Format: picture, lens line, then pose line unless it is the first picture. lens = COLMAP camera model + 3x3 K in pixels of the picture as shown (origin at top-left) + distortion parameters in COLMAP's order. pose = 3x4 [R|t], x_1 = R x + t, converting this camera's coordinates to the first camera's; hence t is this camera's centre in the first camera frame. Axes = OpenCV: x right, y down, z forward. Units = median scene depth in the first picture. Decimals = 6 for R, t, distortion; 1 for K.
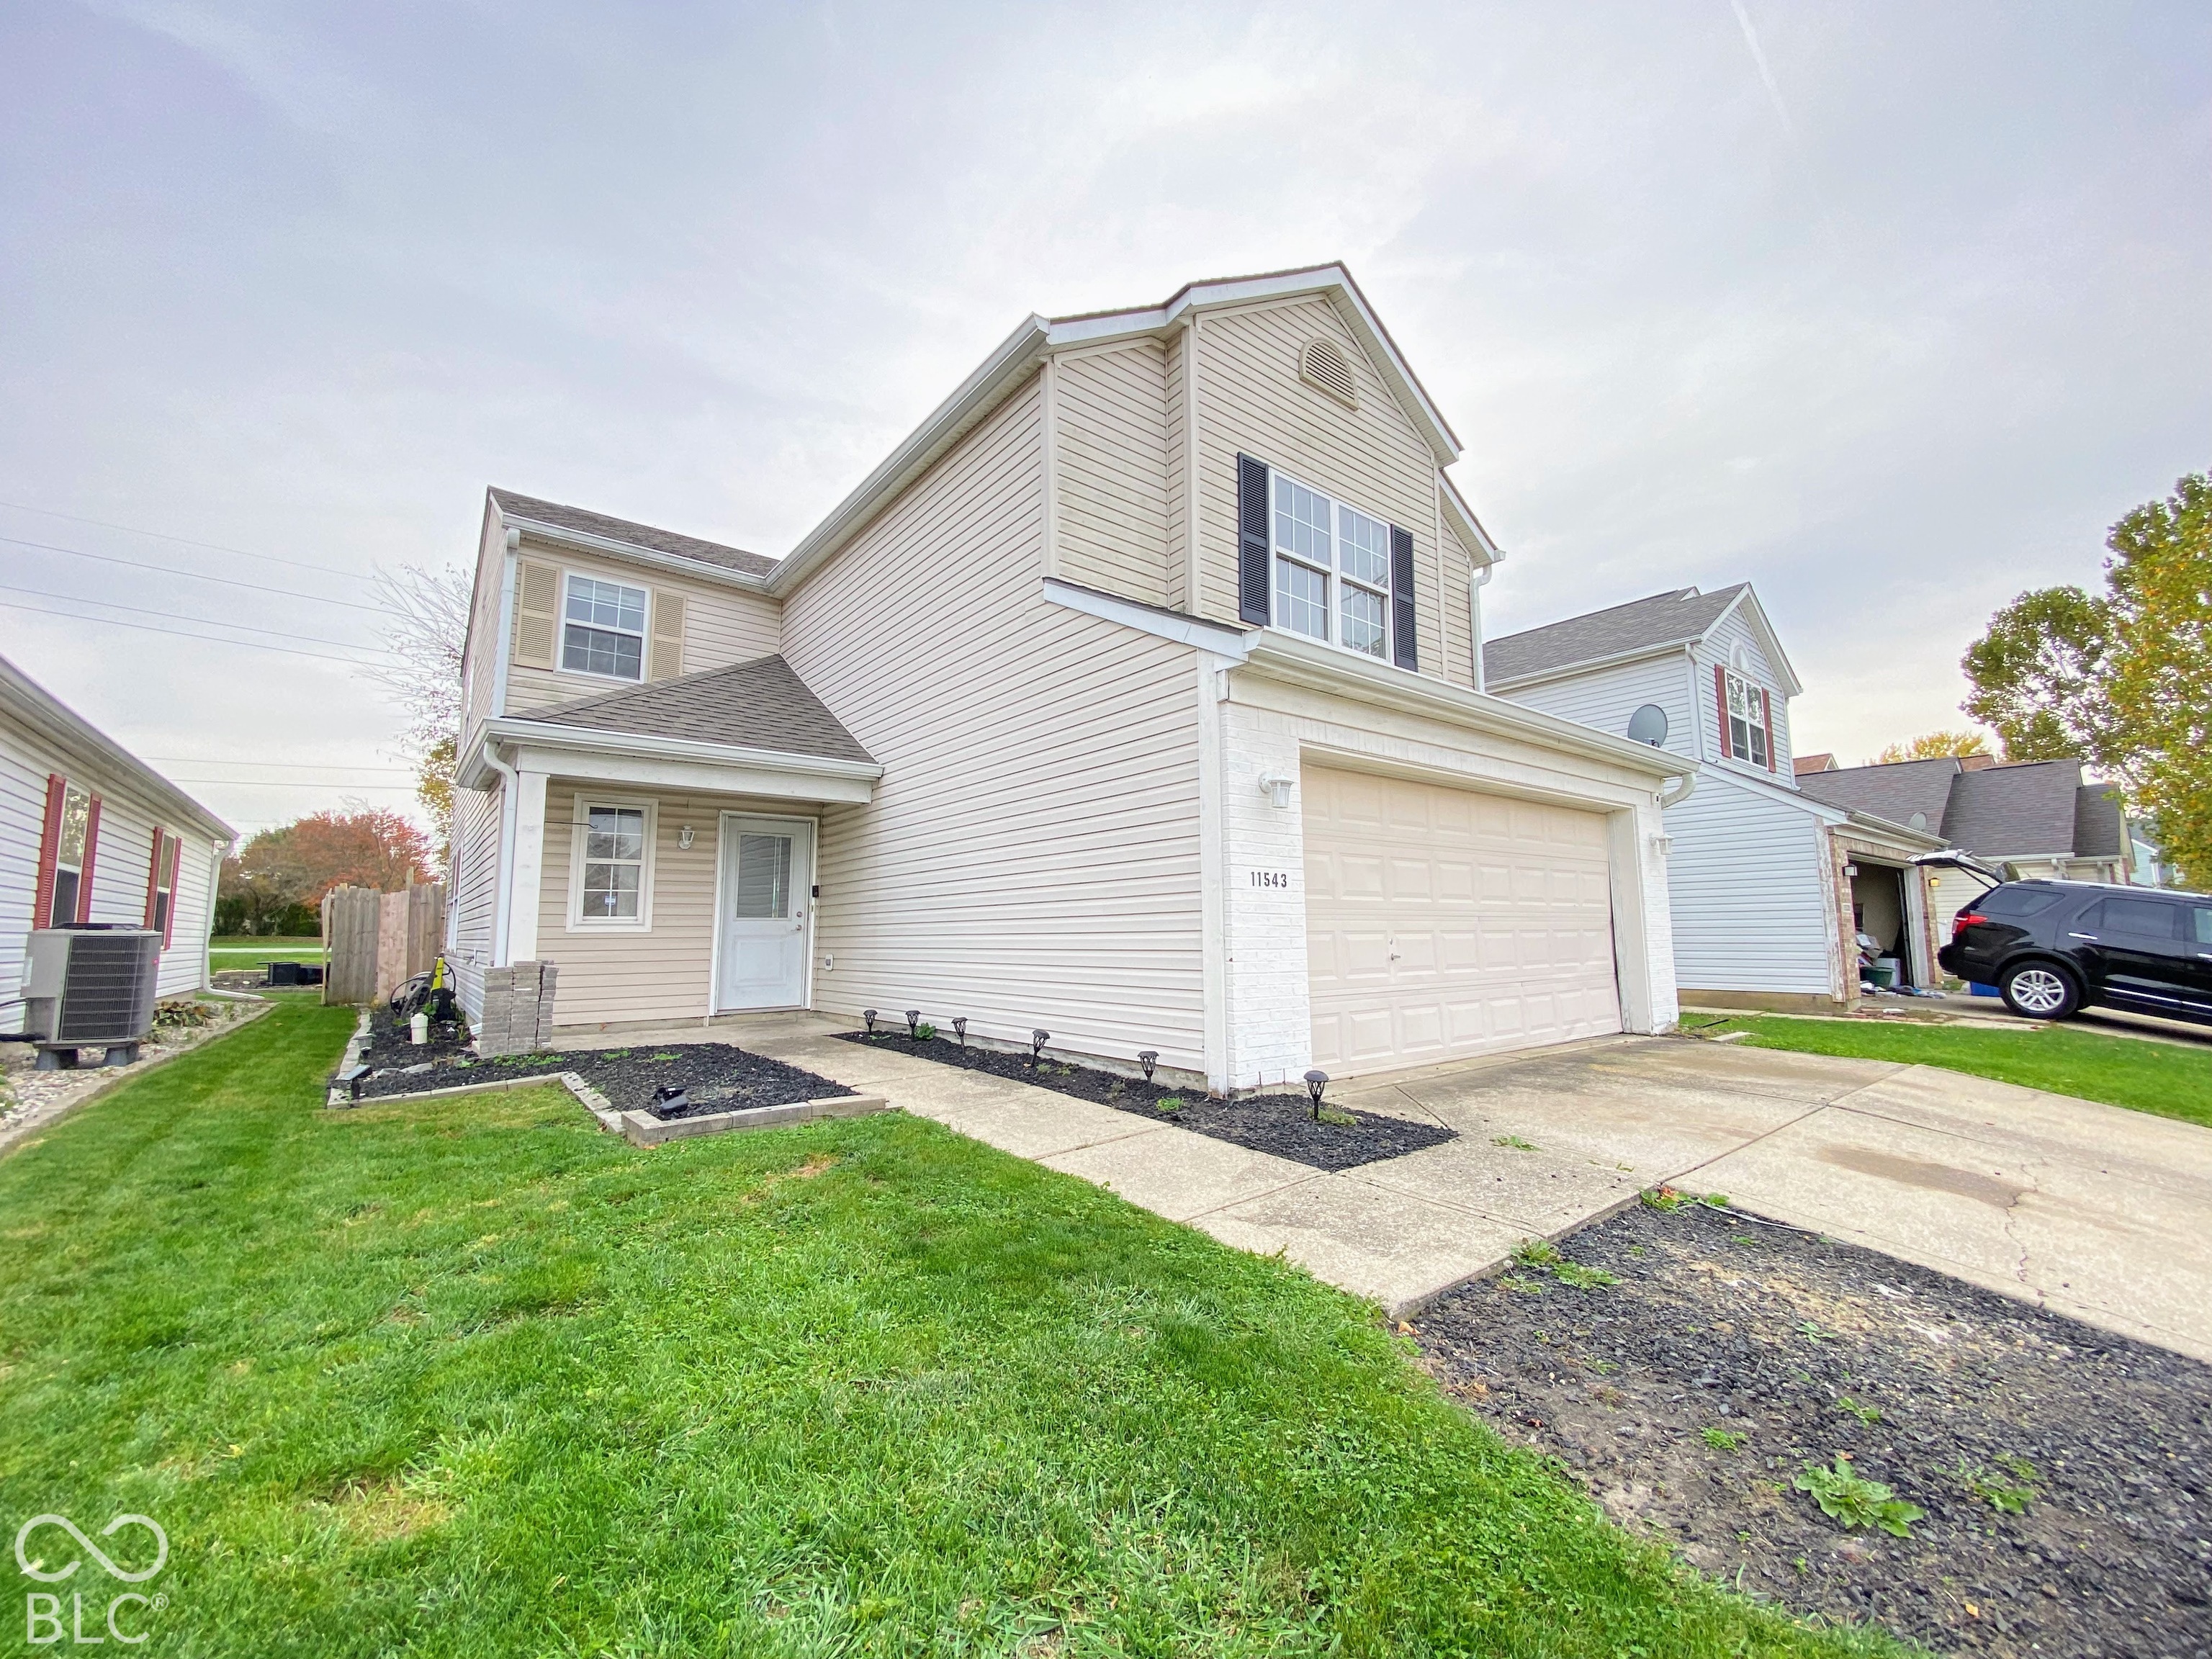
lens RADIAL K [[900.3, 0, 1106.0], [0, 900.3, 829.5], [0, 0, 1]] dist [0.001982, -0.012249]
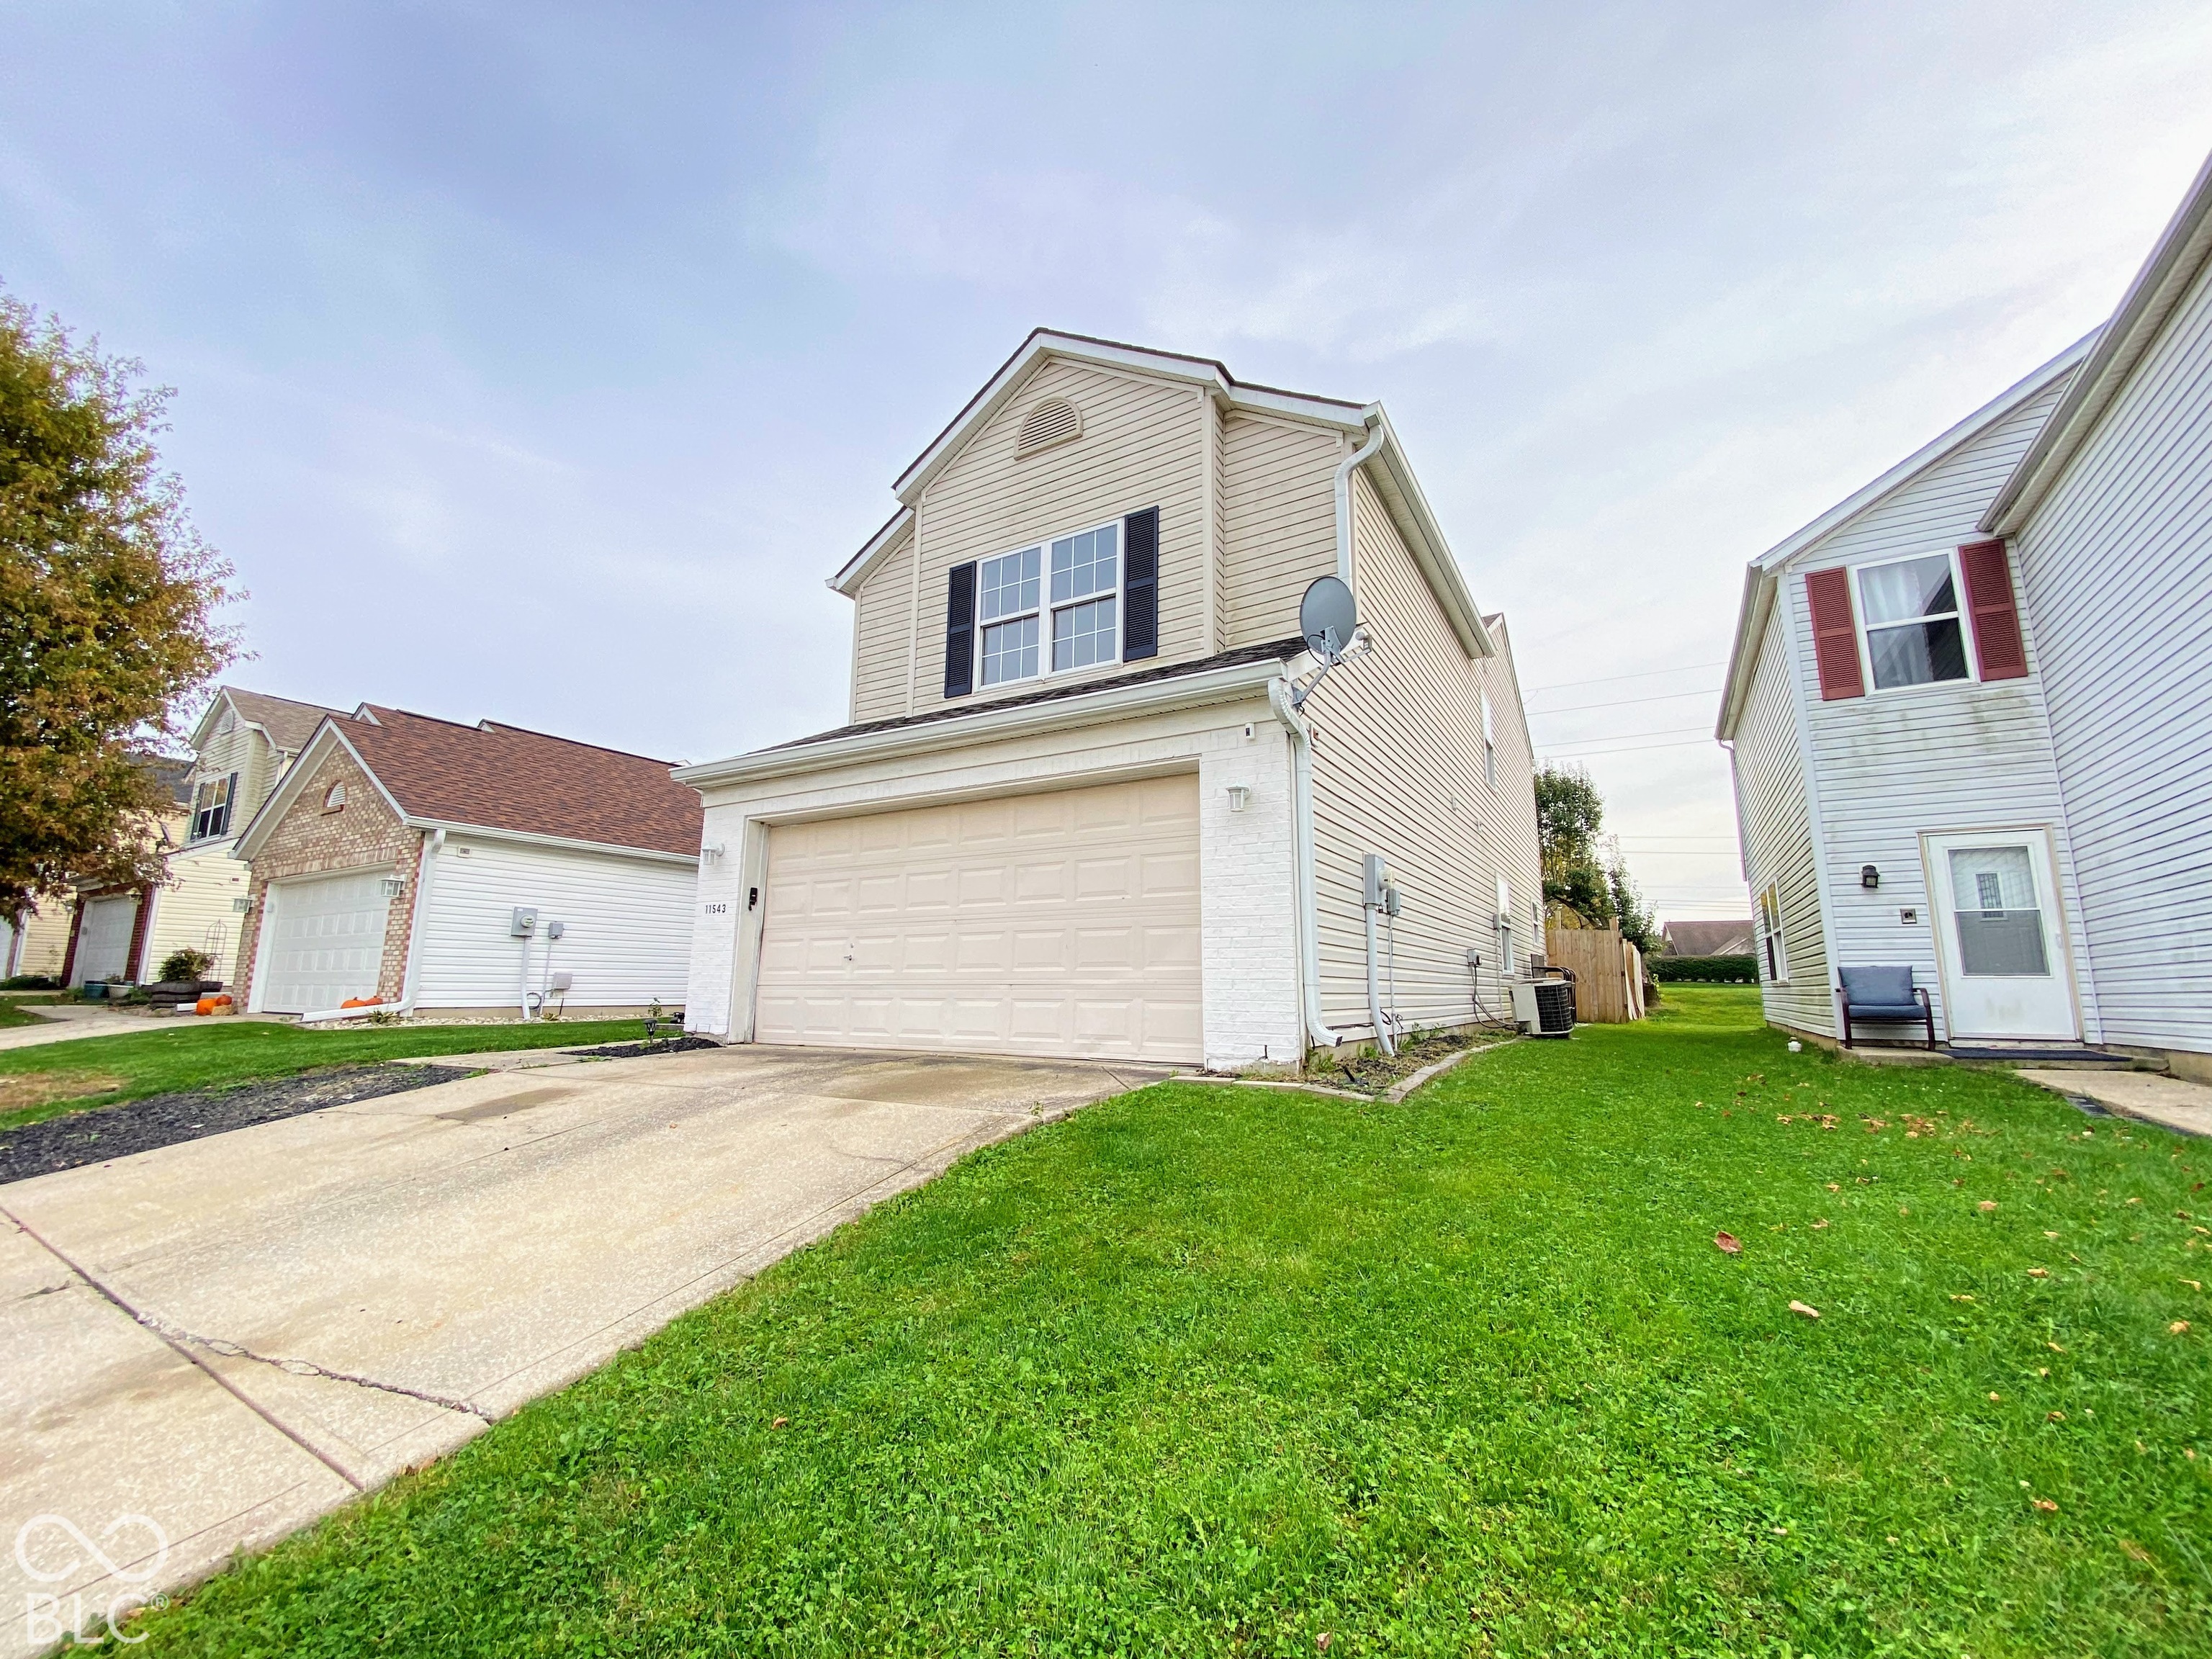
lens RADIAL K [[900.3, 0, 1106.0], [0, 900.3, 829.5], [0, 0, 1]] dist [0.001982, -0.012249]
pose [[0.360021, -0.154313, -0.920094, 1.209102], [0.102913, 0.986776, -0.125228, 0.117106], [0.927251, -0.049605, 0.371140, 0.639569]]
